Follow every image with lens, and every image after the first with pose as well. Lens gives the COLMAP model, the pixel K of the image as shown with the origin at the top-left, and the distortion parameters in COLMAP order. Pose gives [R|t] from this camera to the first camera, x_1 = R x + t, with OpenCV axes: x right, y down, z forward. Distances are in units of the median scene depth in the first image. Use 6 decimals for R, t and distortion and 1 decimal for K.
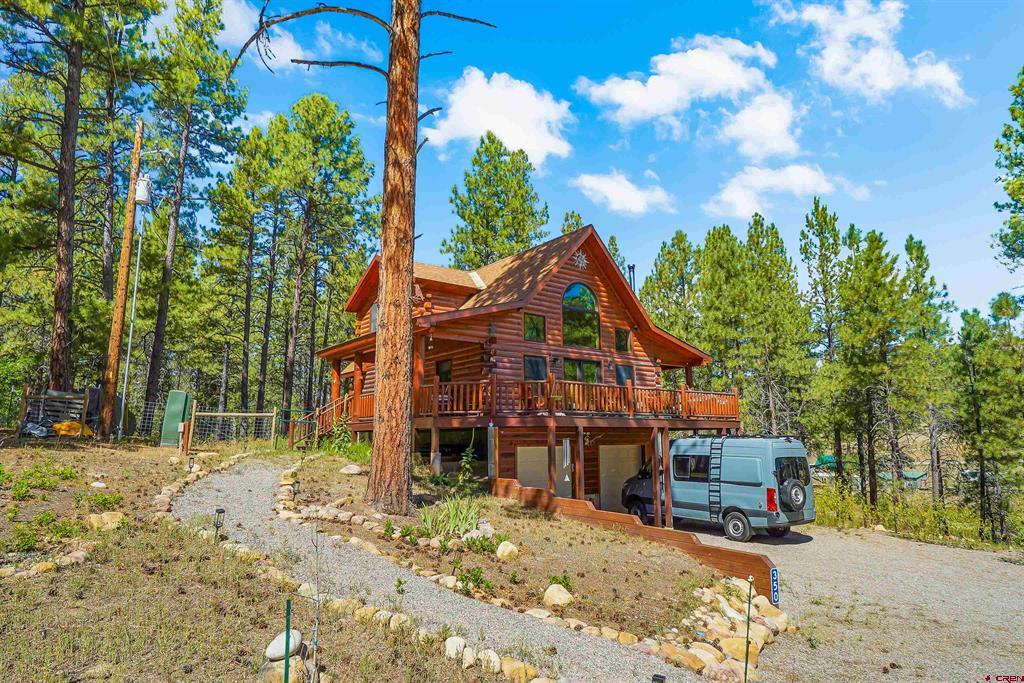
lens RADIAL K [[604.2, 0, 509.6], [0, 604.2, 341.2], [0, 0, 1]] dist [0.002833, 0.001328]
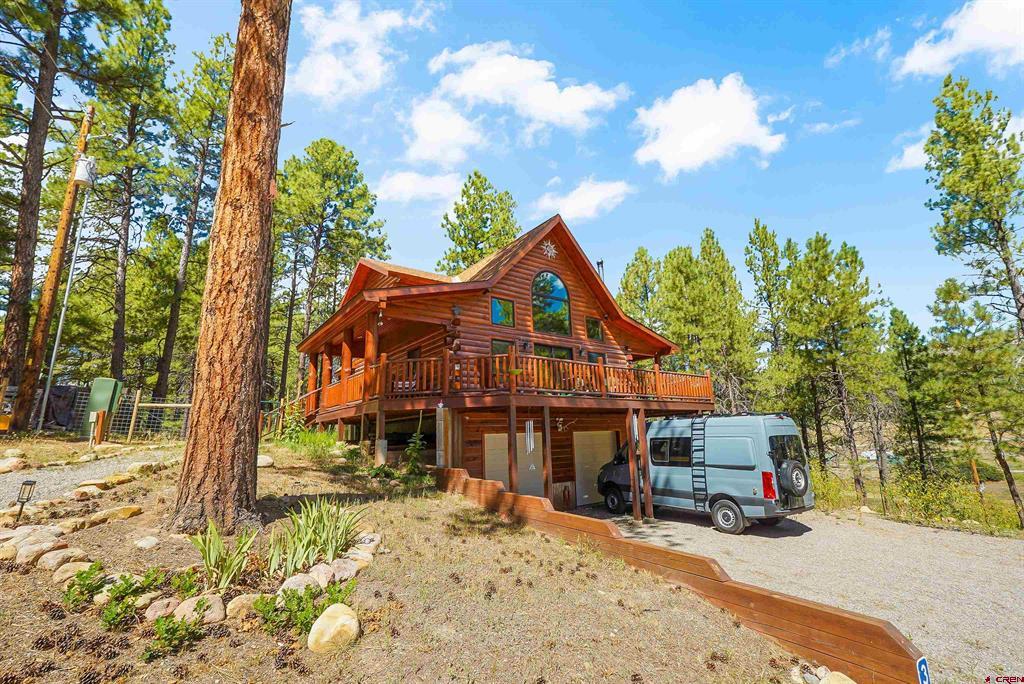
lens RADIAL K [[433.2, 0, 512.2], [0, 433.2, 345.1], [0, 0, 1]] dist [-0.010312, 0.001411]
pose [[0.999584, -0.026312, -0.011850, 0.058984], [0.025673, 0.998357, -0.051220, 0.062843], [0.013178, 0.050894, 0.998617, 0.275386]]
